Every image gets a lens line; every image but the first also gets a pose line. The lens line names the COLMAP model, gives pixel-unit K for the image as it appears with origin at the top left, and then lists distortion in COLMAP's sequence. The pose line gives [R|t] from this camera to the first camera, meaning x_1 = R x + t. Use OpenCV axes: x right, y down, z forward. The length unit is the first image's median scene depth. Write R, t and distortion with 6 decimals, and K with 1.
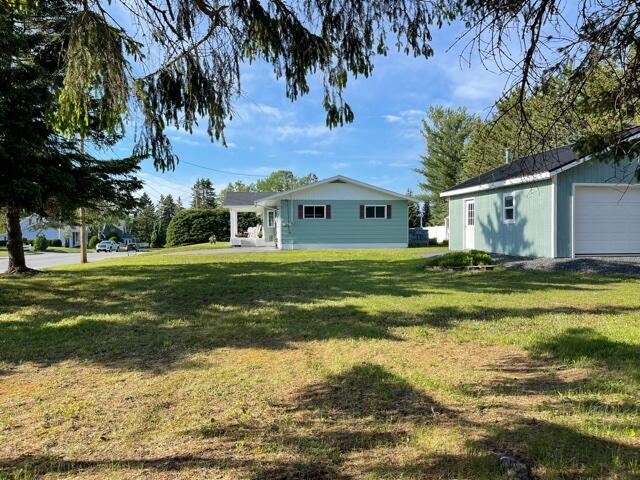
lens RADIAL K [[489.2, 0, 320.0], [0, 489.2, 240.0], [0, 0, 1]] dist [0.011640, -0.002348]
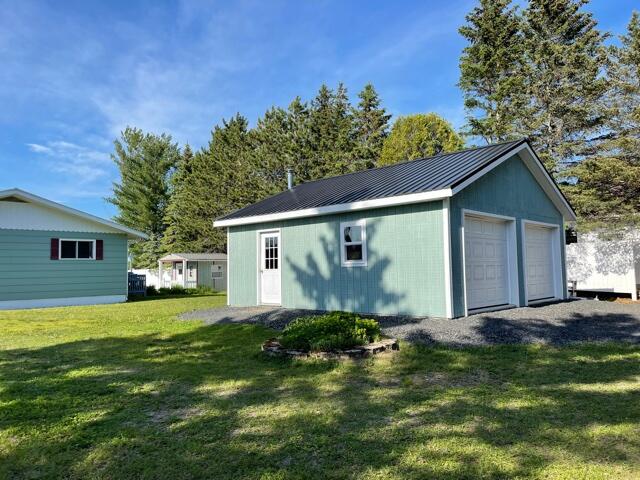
lens RADIAL K [[486.9, 0, 300.2], [0, 486.9, 242.2], [0, 0, 1]] dist [0.104508, -0.000231]
pose [[0.806931, 0.027034, 0.590027, -0.062219], [0.021671, 0.996924, -0.075315, -0.015250], [-0.590248, 0.073561, 0.803863, 0.425301]]
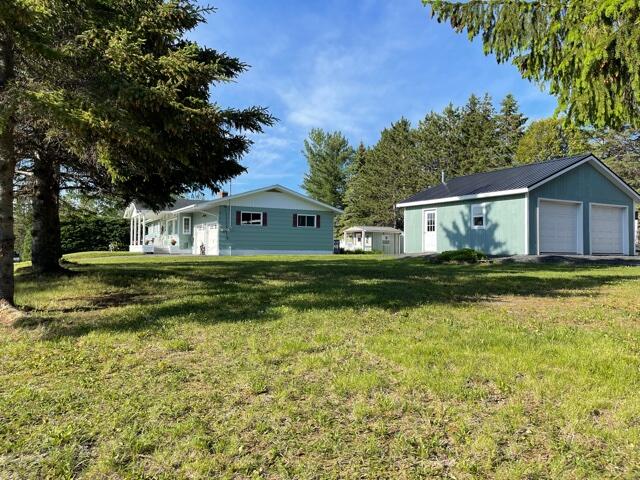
lens RADIAL K [[489.2, 0, 320.0], [0, 489.2, 240.0], [0, 0, 1]] dist [0.011640, -0.002348]
pose [[0.933723, 0.021449, 0.357354, -0.363678], [-0.007800, 0.999185, -0.039594, 0.039390], [-0.357912, 0.034183, 0.933130, -0.006329]]
